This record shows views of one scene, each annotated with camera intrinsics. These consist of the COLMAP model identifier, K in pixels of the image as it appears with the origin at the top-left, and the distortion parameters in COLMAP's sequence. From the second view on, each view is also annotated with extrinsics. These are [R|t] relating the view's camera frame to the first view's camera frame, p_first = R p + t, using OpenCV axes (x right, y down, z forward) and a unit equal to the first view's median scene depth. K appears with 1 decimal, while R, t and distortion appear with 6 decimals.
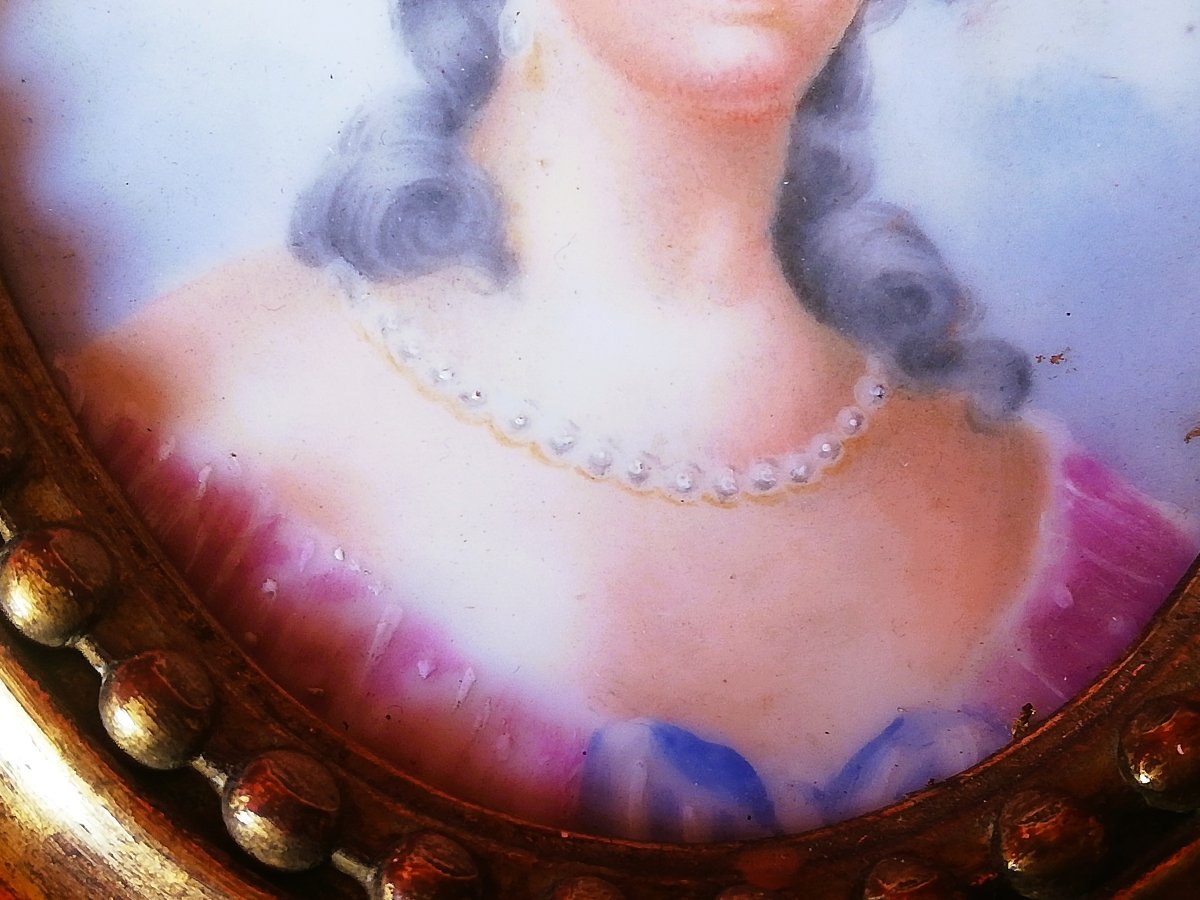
lens RADIAL K [[2219.3, 0, 600.8], [0, 2219.3, 448.0], [0, 0, 1]] dist [0.125619, 0.000000]
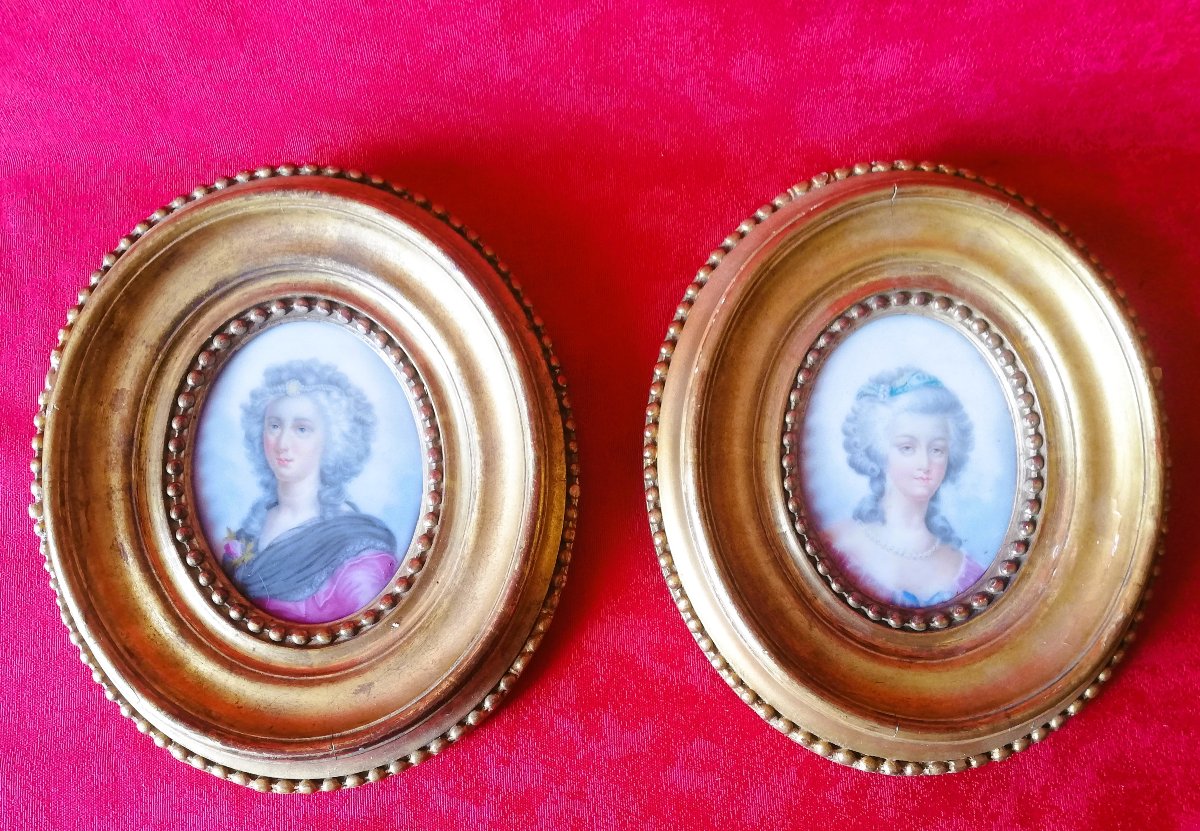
lens RADIAL K [[906.0, 0, 595.3], [0, 906.0, 413.4], [0, 0, 1]] dist [0.000450, 0.023764]
pose [[0.992775, 0.060550, -0.103594, -0.651202], [-0.047182, 0.990787, 0.126946, -0.719789], [0.110326, -0.121141, 0.986485, -1.790253]]
